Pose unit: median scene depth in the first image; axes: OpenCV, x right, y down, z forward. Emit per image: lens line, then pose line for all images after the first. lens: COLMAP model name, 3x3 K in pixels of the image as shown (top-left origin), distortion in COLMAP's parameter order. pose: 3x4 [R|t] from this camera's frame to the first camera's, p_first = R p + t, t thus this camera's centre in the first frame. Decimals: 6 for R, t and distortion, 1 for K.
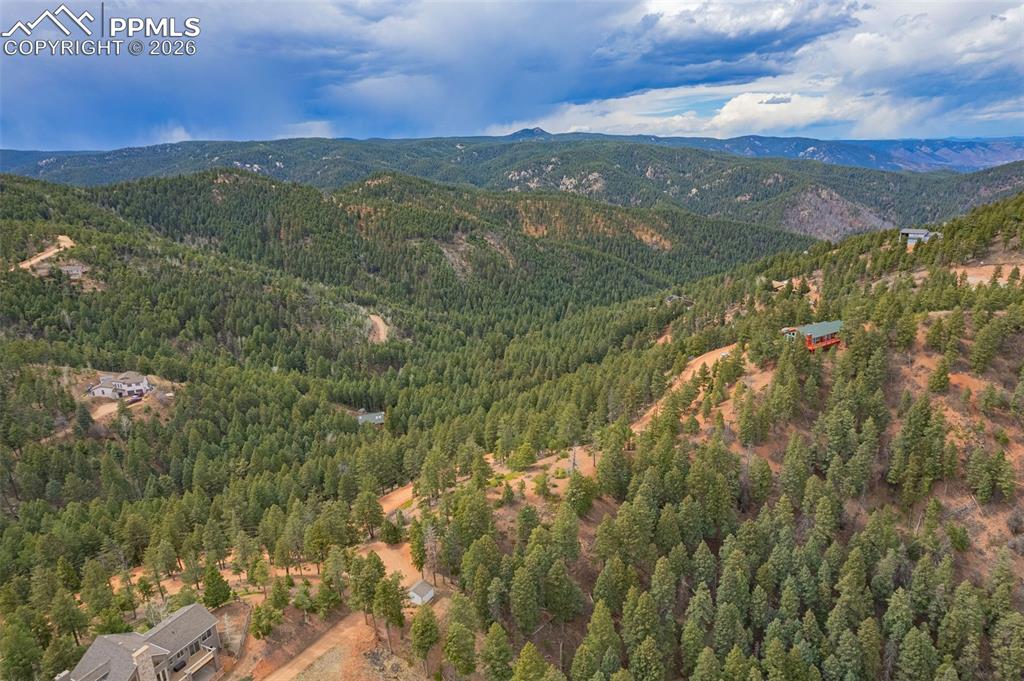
lens RADIAL K [[698.8, 0, 496.4], [0, 698.8, 367.4], [0, 0, 1]] dist [-0.067116, 0.074688]
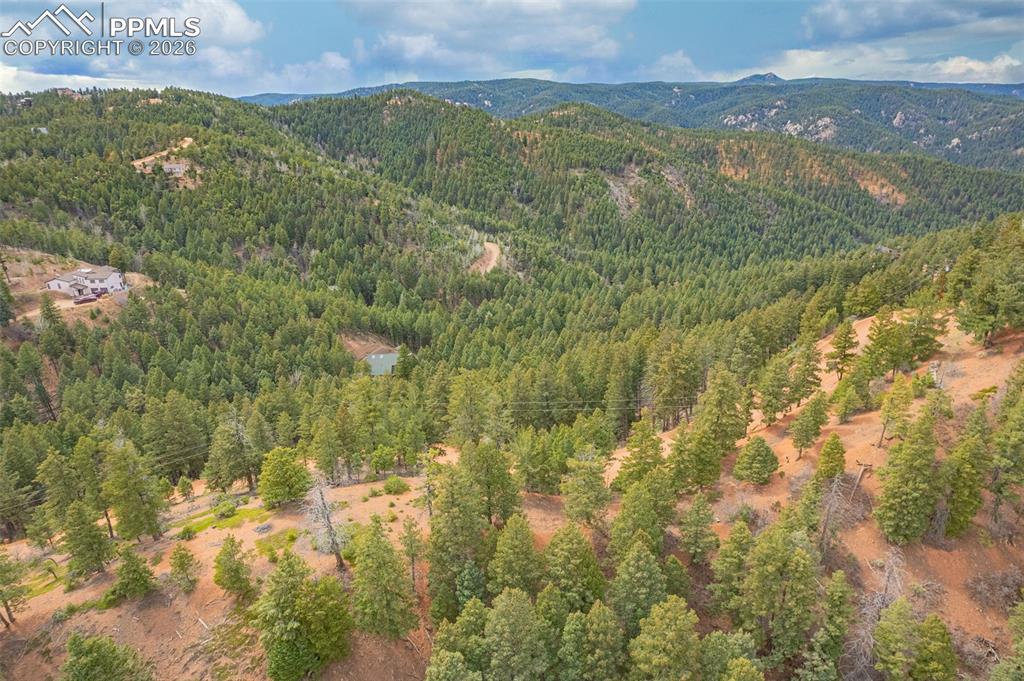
lens RADIAL K [[656.3, 0, 512.7], [0, 656.3, 357.0], [0, 0, 1]] dist [-0.078080, 0.084394]
pose [[0.948308, 0.122470, -0.292768, 0.074132], [-0.106526, 0.991853, 0.069861, 0.003611], [0.298939, -0.035062, 0.953628, 0.178331]]
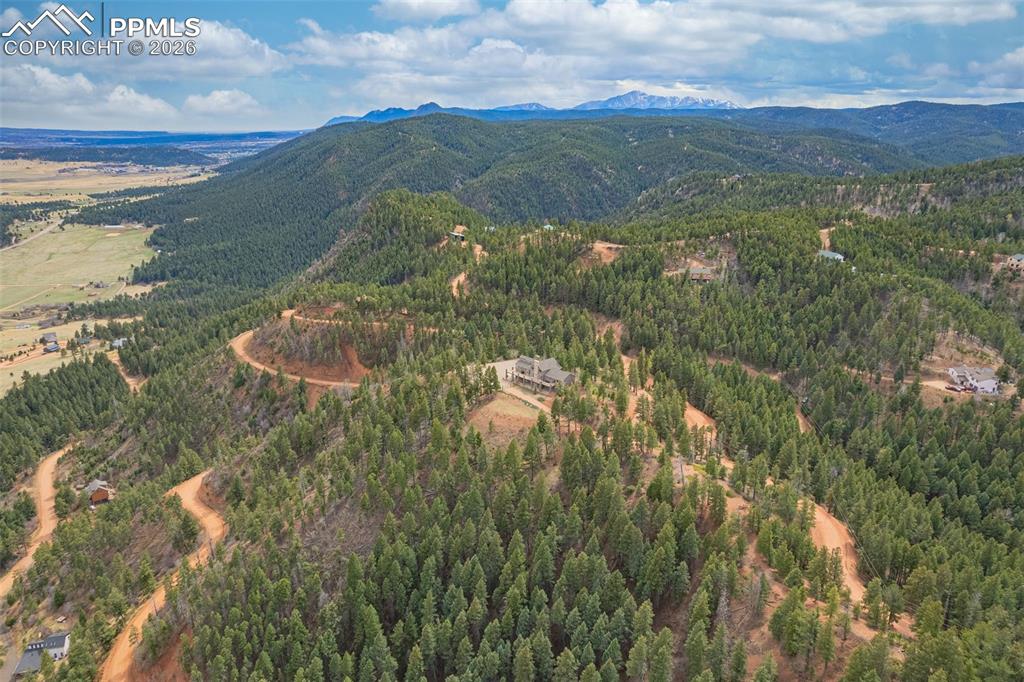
lens RADIAL K [[698.8, 0, 496.4], [0, 698.8, 367.9], [0, 0, 1]] dist [-0.067116, 0.074688]
pose [[-0.326368, 0.357311, -0.875107, 0.270509], [-0.297356, 0.839989, 0.453870, -0.102158], [0.897253, 0.408347, -0.167897, 0.207344]]
